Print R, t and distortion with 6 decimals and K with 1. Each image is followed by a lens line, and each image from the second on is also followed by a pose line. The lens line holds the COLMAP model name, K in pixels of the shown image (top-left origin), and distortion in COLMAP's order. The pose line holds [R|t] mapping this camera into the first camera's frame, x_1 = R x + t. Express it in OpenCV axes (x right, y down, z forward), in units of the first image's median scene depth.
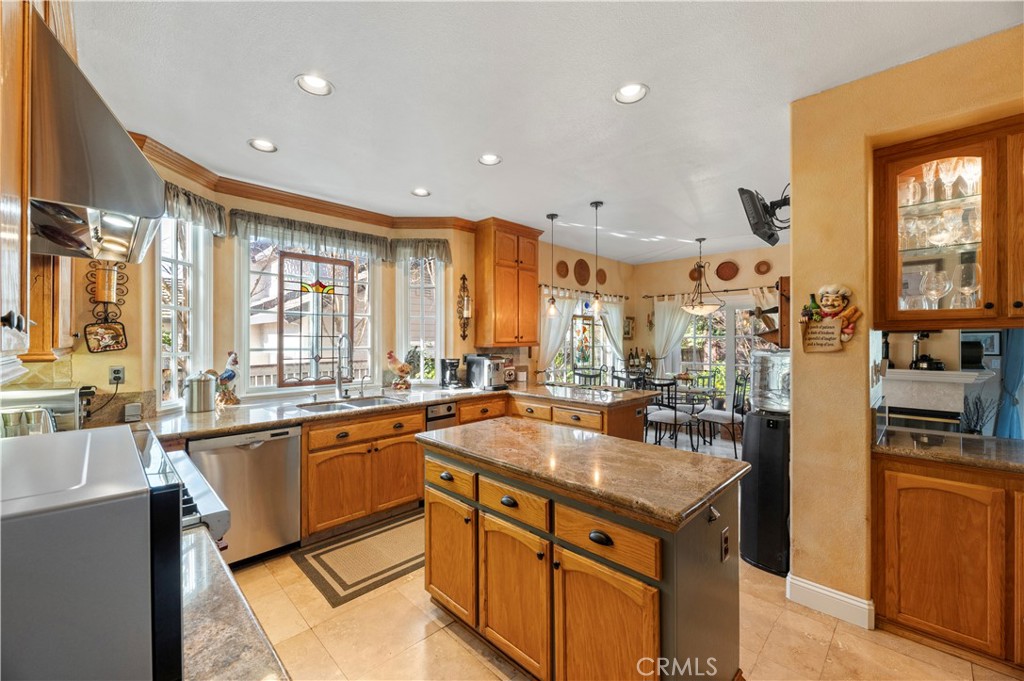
lens RADIAL K [[410.9, 0, 511.6], [0, 410.9, 335.0], [0, 0, 1]] dist [0.001951, -0.005669]
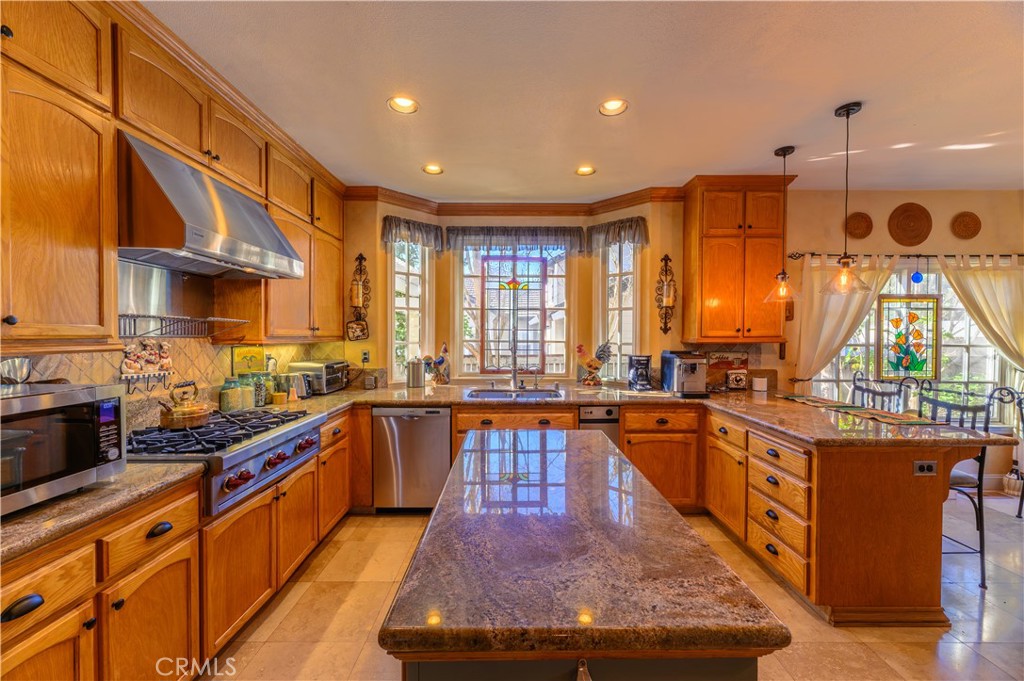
lens RADIAL K [[410.9, 0, 511.6], [0, 410.9, 335.0], [0, 0, 1]] dist [0.001951, -0.005669]
pose [[0.704731, 0.005789, -0.709451, 0.265521], [0.004237, 0.999915, 0.012368, 0.003707], [0.709462, -0.011722, 0.704646, 0.203819]]
